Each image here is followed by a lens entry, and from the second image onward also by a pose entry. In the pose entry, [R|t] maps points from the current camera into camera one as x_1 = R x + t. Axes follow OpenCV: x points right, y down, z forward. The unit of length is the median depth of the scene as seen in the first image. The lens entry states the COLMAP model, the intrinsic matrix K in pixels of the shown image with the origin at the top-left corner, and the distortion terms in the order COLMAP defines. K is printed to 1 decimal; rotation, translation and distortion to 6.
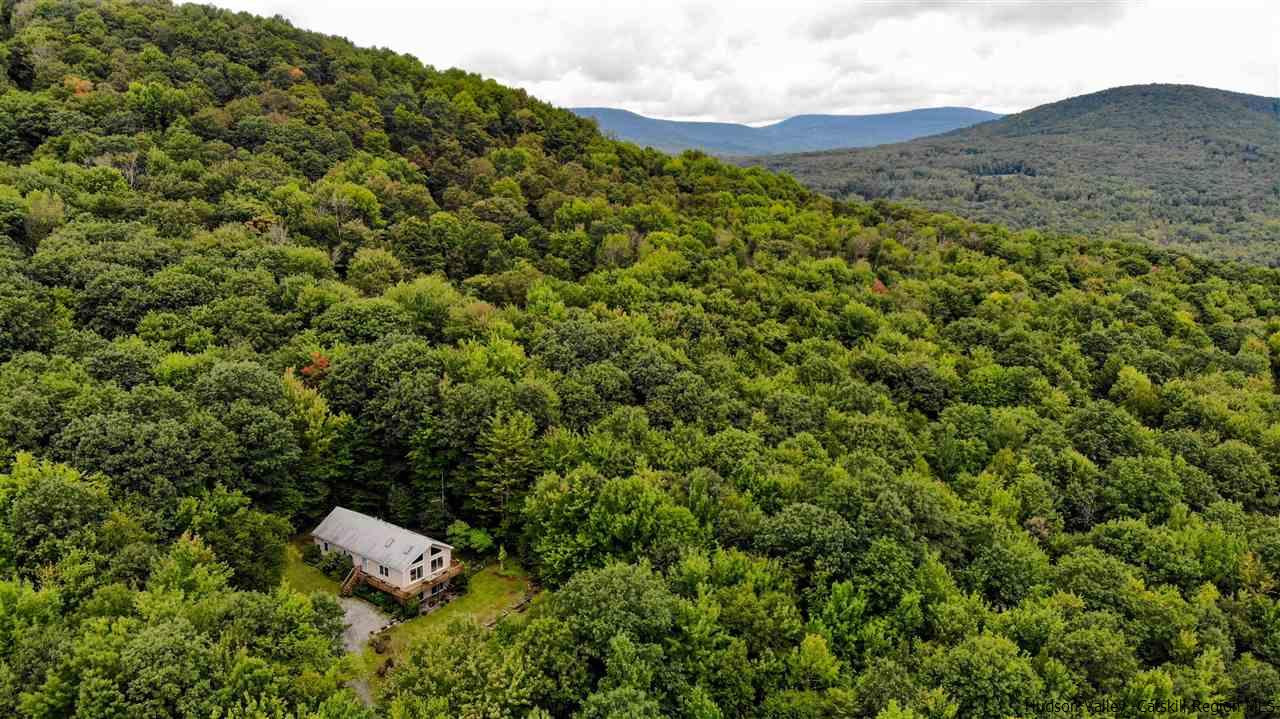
lens RADIAL K [[920.9, 0, 642.3], [0, 920.9, 390.9], [0, 0, 1]] dist [0.169648, -0.360372]
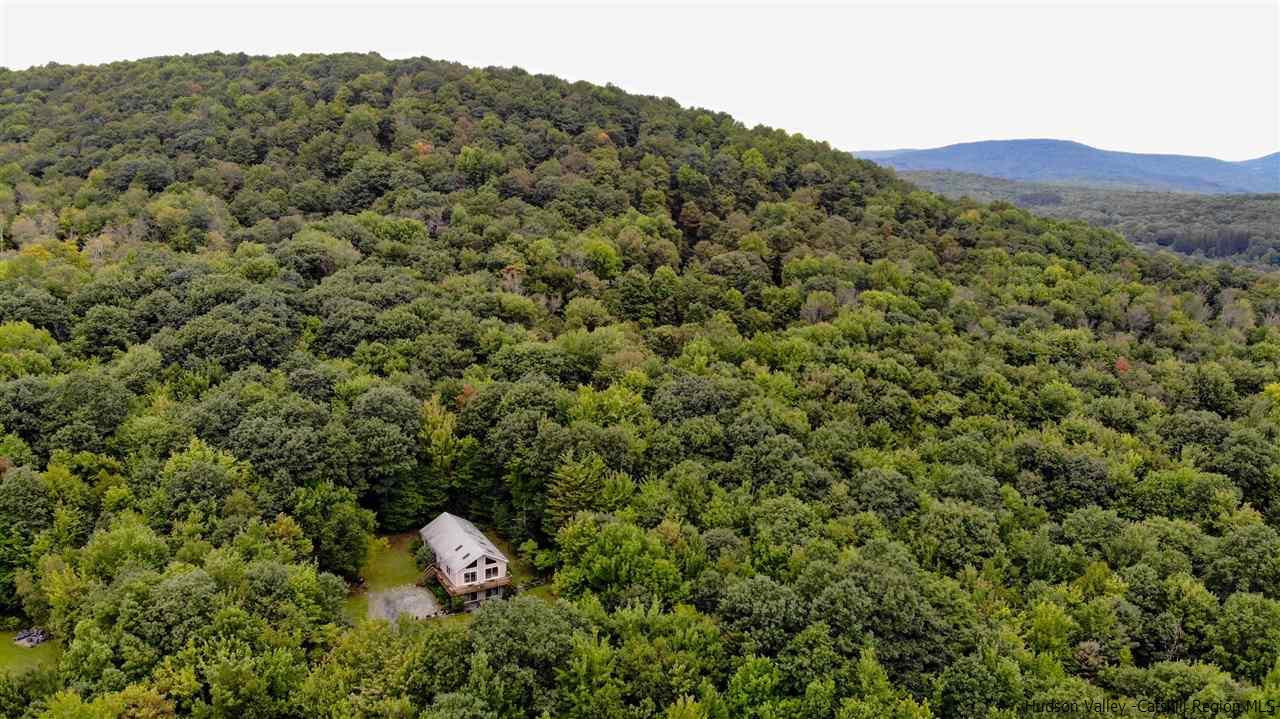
lens RADIAL K [[920.9, 0, 642.3], [0, 920.9, 390.9], [0, 0, 1]] dist [0.169648, -0.360372]
pose [[0.906656, 0.098133, -0.410298, 0.326686], [-0.111935, 0.993668, -0.009688, -0.042718], [0.406750, 0.054710, 0.911900, -0.012808]]
